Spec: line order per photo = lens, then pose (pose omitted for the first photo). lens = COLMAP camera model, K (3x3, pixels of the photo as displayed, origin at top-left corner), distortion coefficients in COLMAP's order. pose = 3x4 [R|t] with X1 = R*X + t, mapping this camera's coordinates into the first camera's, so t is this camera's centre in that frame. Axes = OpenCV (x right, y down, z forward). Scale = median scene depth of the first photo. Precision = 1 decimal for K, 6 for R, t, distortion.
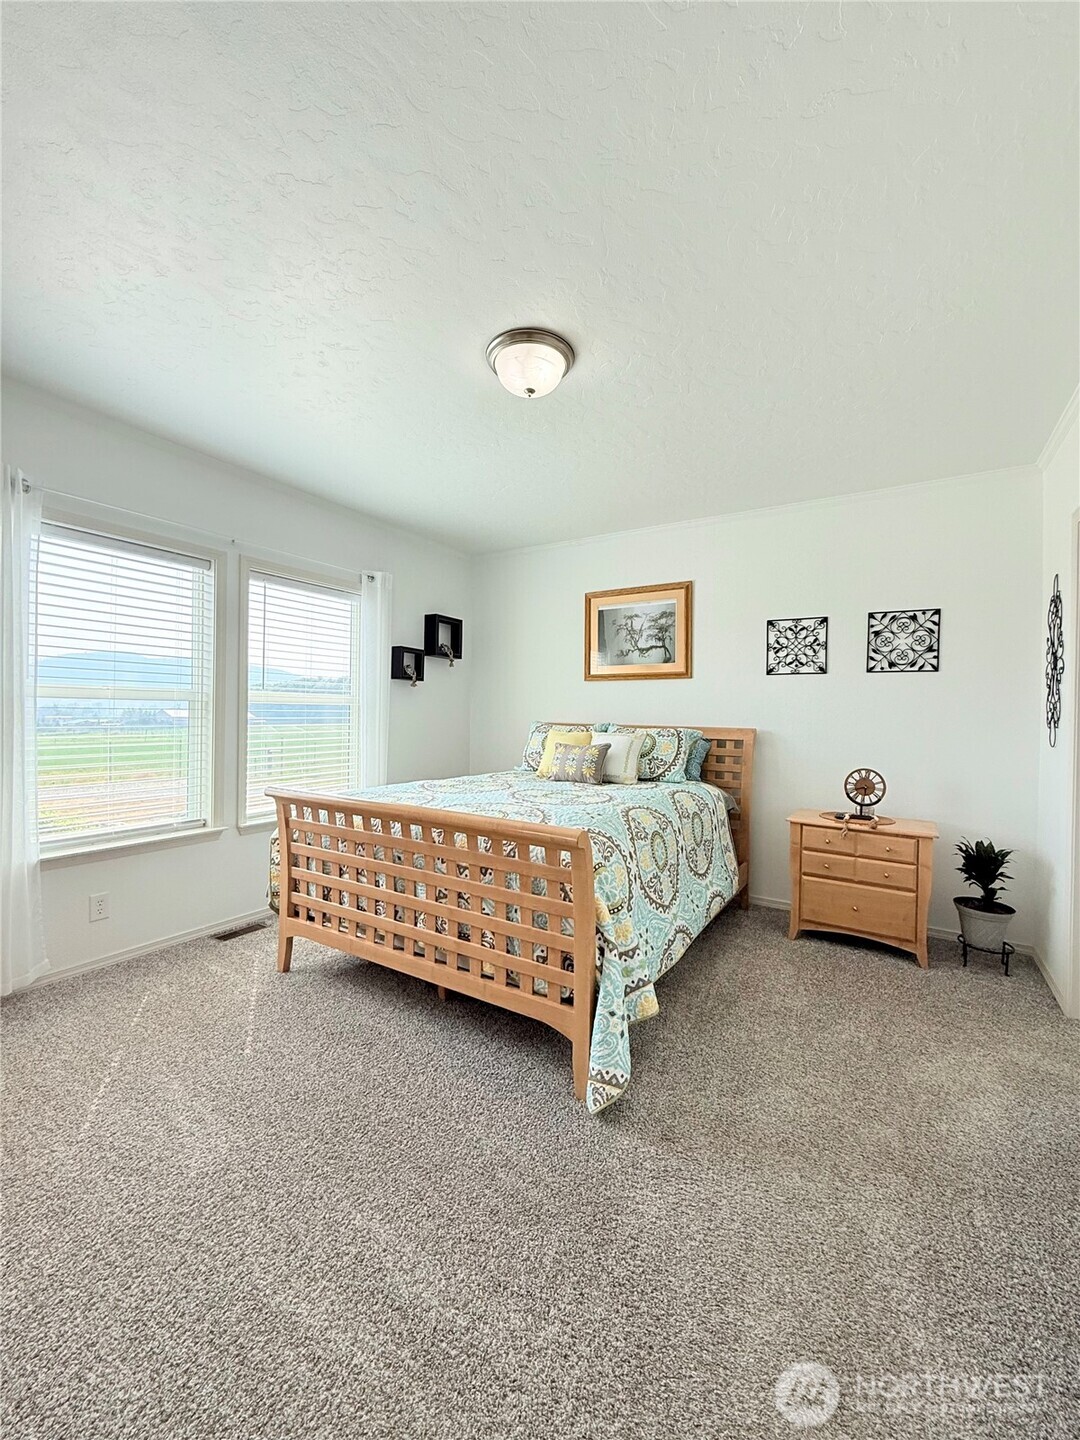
lens RADIAL K [[573.0, 0, 537.0], [0, 573.0, 716.2], [0, 0, 1]] dist [-0.000249, 0.000276]
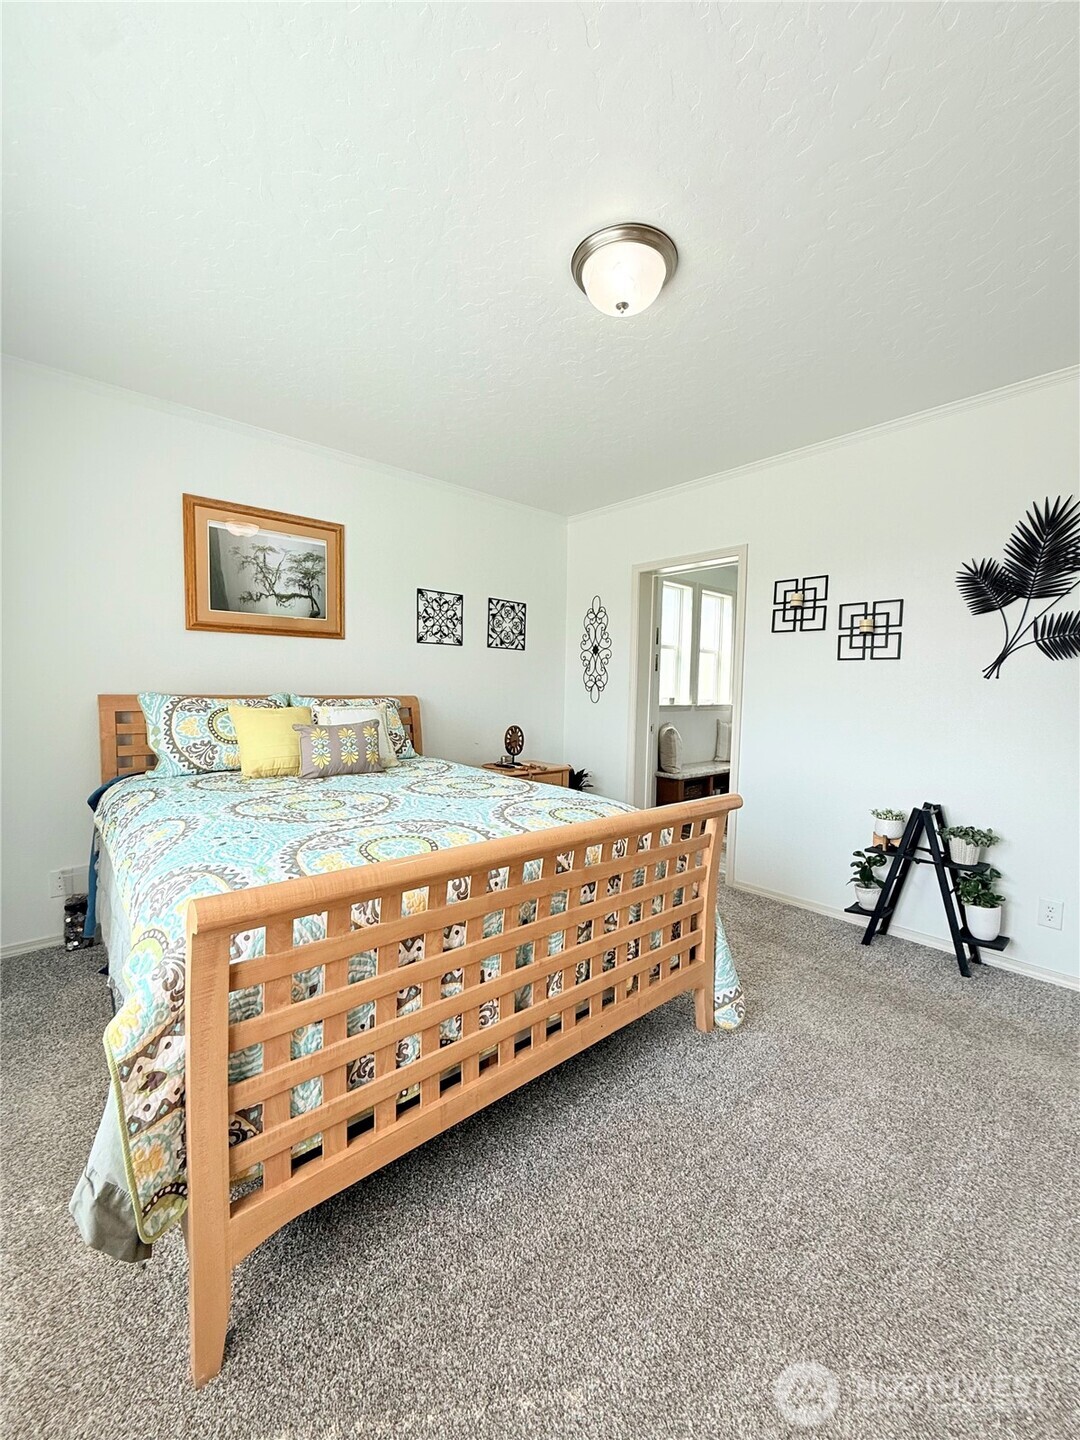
lens RADIAL K [[573.0, 0, 538.7], [0, 573.0, 718.5], [0, 0, 1]] dist [-0.000249, 0.000276]
pose [[0.287195, -0.061185, 0.955916, -0.542060], [-0.002429, 0.997908, 0.064602, -0.004602], [-0.957869, -0.020875, 0.286446, 0.529736]]
